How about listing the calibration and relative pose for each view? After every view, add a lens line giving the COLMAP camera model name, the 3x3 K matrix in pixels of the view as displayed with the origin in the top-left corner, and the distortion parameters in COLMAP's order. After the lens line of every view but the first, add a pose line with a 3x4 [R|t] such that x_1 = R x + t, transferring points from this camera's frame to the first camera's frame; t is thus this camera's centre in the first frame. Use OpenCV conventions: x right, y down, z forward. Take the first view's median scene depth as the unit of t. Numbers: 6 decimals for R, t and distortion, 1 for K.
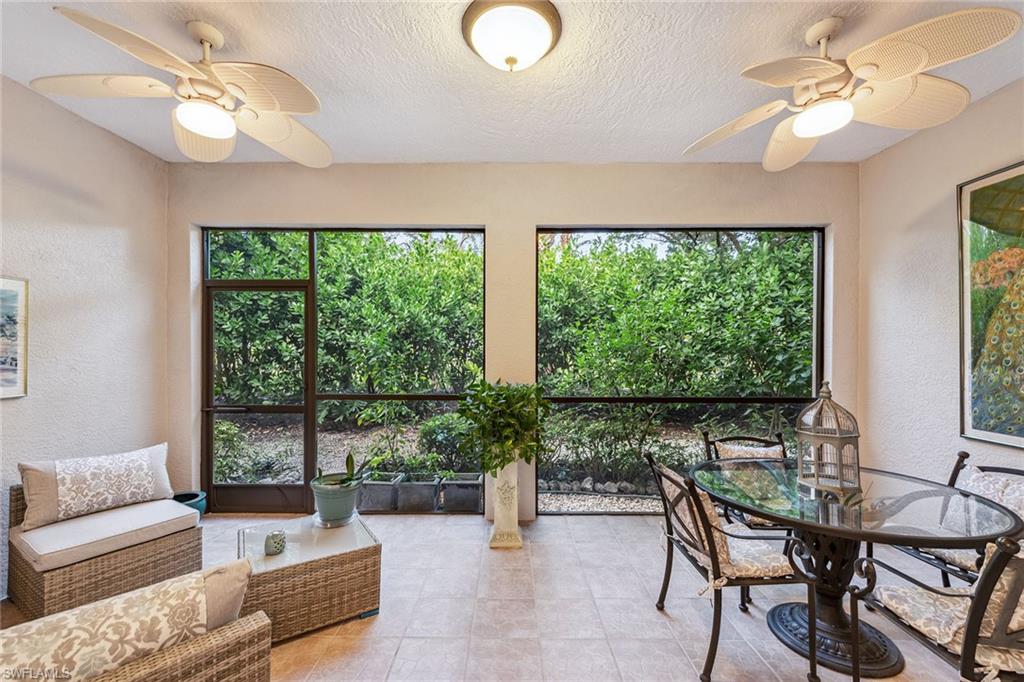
lens RADIAL K [[408.7, 0, 513.5], [0, 408.7, 352.1], [0, 0, 1]] dist [0.011486, -0.002653]
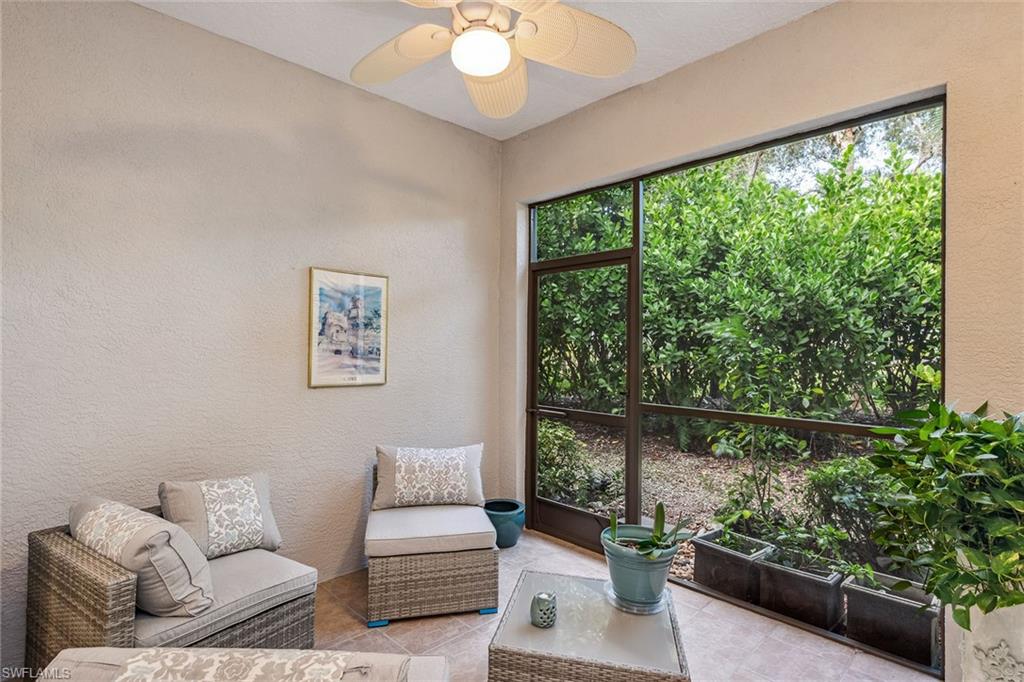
lens RADIAL K [[513.7, 0, 512.7], [0, 513.7, 344.4], [0, 0, 1]] dist [0.021624, -0.006917]
pose [[0.699097, 0.000280, -0.715027, 0.013112], [-0.009274, 0.999919, -0.008677, 0.008688], [0.714967, 0.012697, 0.699043, 0.210840]]
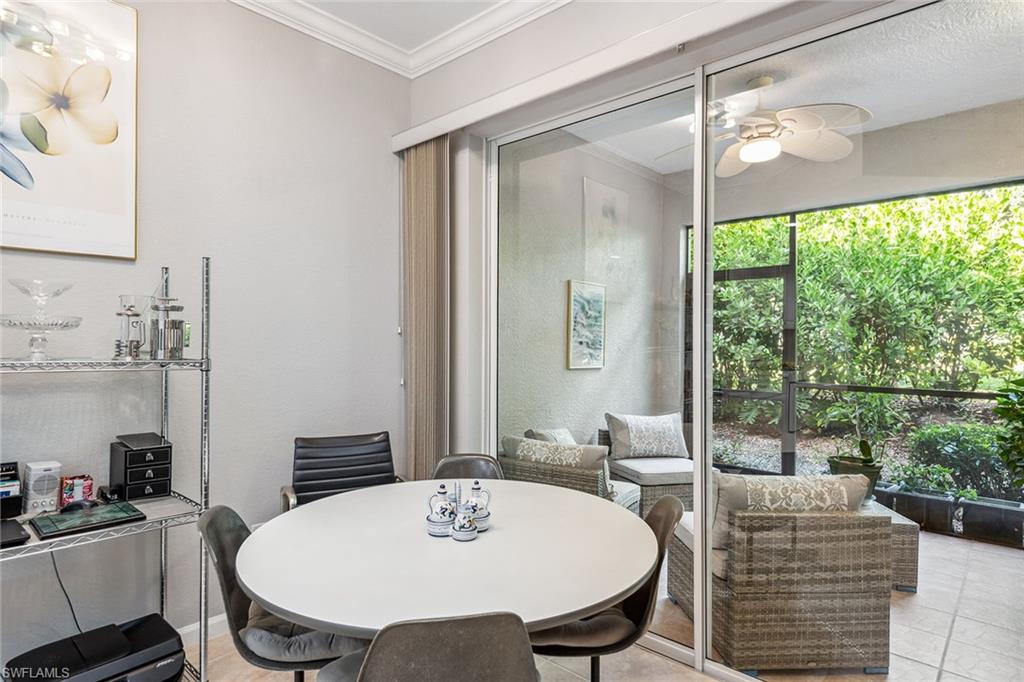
lens RADIAL K [[569.9, 0, 492.6], [0, 569.9, 340.1], [0, 0, 1]] dist [-0.001949, -0.003883]
pose [[0.725591, 0.001645, -0.688124, -0.081779], [-0.010816, 0.999901, -0.009015, 0.024589], [0.688041, 0.013984, 0.725537, -0.490310]]
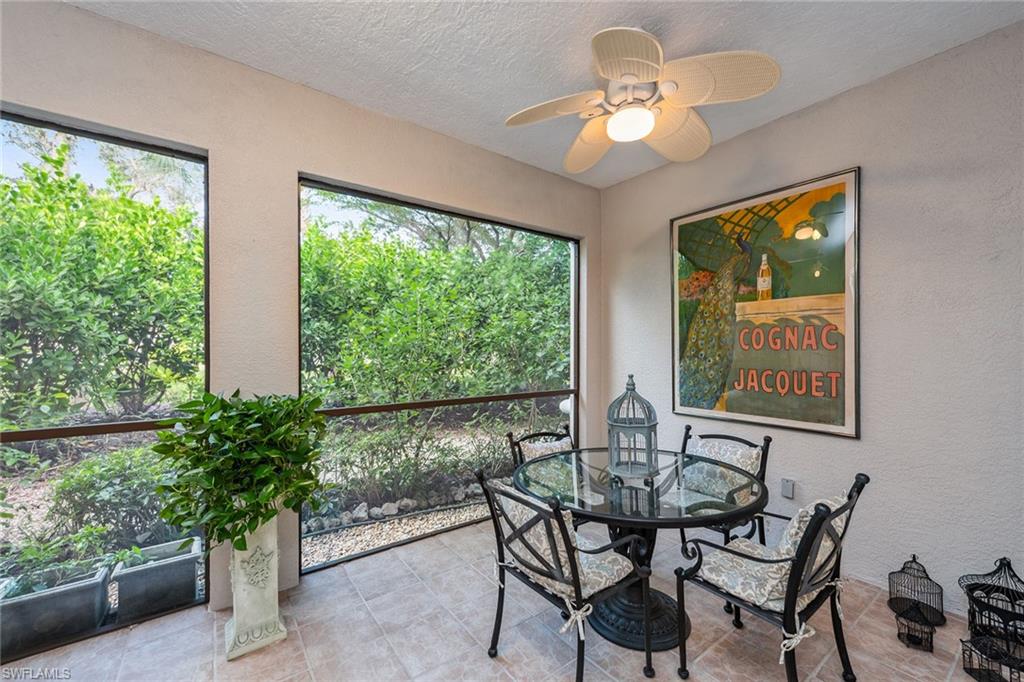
lens RADIAL K [[408.7, 0, 517.3], [0, 408.7, 351.4], [0, 0, 1]] dist [0.011486, -0.002653]
pose [[0.806078, -0.005122, 0.591787, -0.064290], [0.006027, 0.999982, 0.000446, 0.006075], [-0.591779, 0.003207, 0.806094, 0.205692]]
